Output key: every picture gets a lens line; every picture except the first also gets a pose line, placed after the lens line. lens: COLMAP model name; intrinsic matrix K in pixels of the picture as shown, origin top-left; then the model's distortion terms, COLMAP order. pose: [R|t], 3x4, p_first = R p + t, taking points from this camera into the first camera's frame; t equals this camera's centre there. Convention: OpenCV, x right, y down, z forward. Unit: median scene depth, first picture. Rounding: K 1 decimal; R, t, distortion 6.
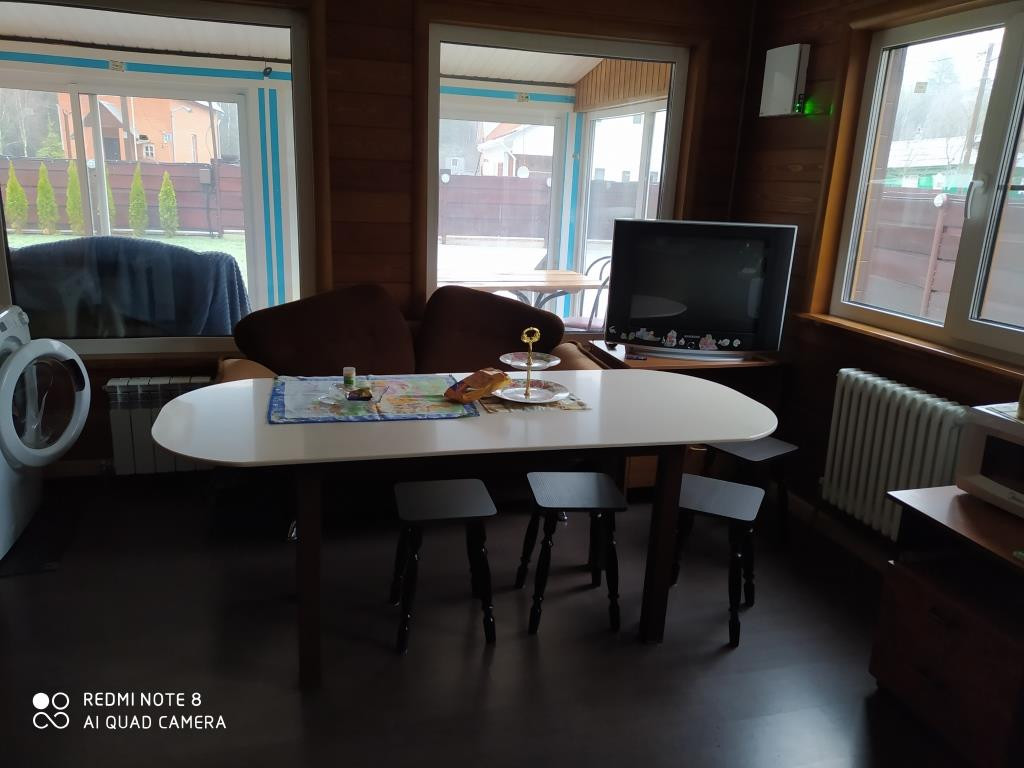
lens RADIAL K [[766.7, 0, 512.0], [0, 766.7, 384.0], [0, 0, 1]] dist [0.113876, -0.160996]
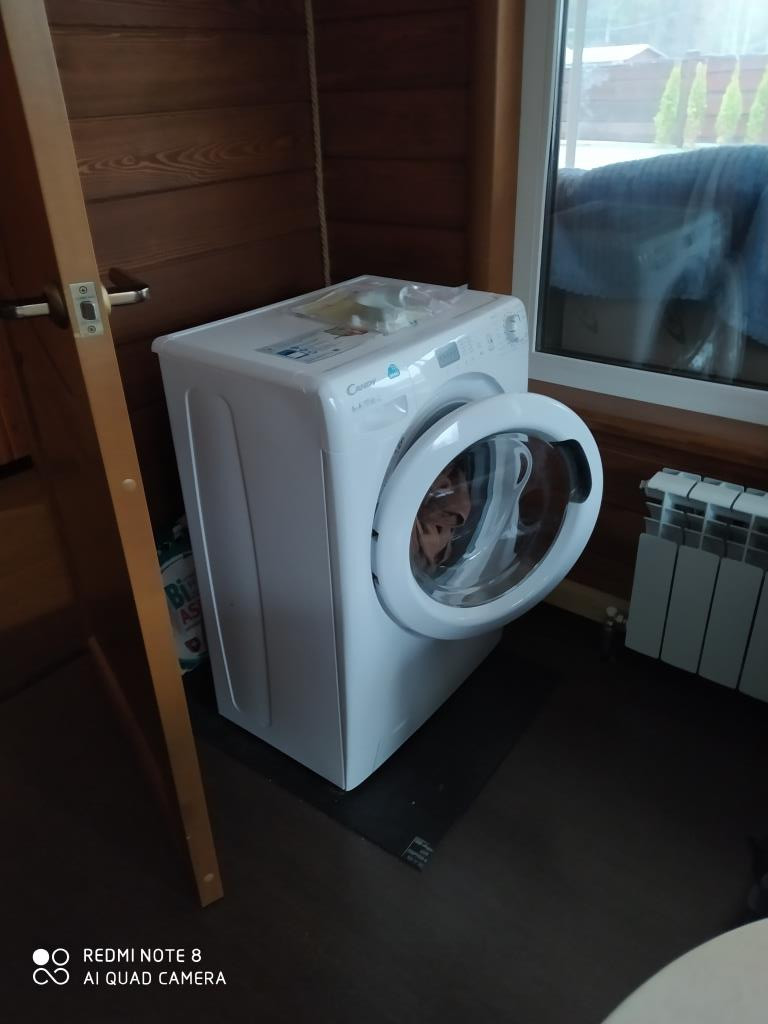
lens RADIAL K [[766.7, 0, 384.0], [0, 766.7, 512.0], [0, 0, 1]] dist [0.113876, -0.160996]
pose [[0.583989, 0.339943, -0.737153, -0.256975], [-0.153015, 0.937911, 0.311303, -0.103853], [0.797210, -0.069002, 0.599746, 0.582781]]
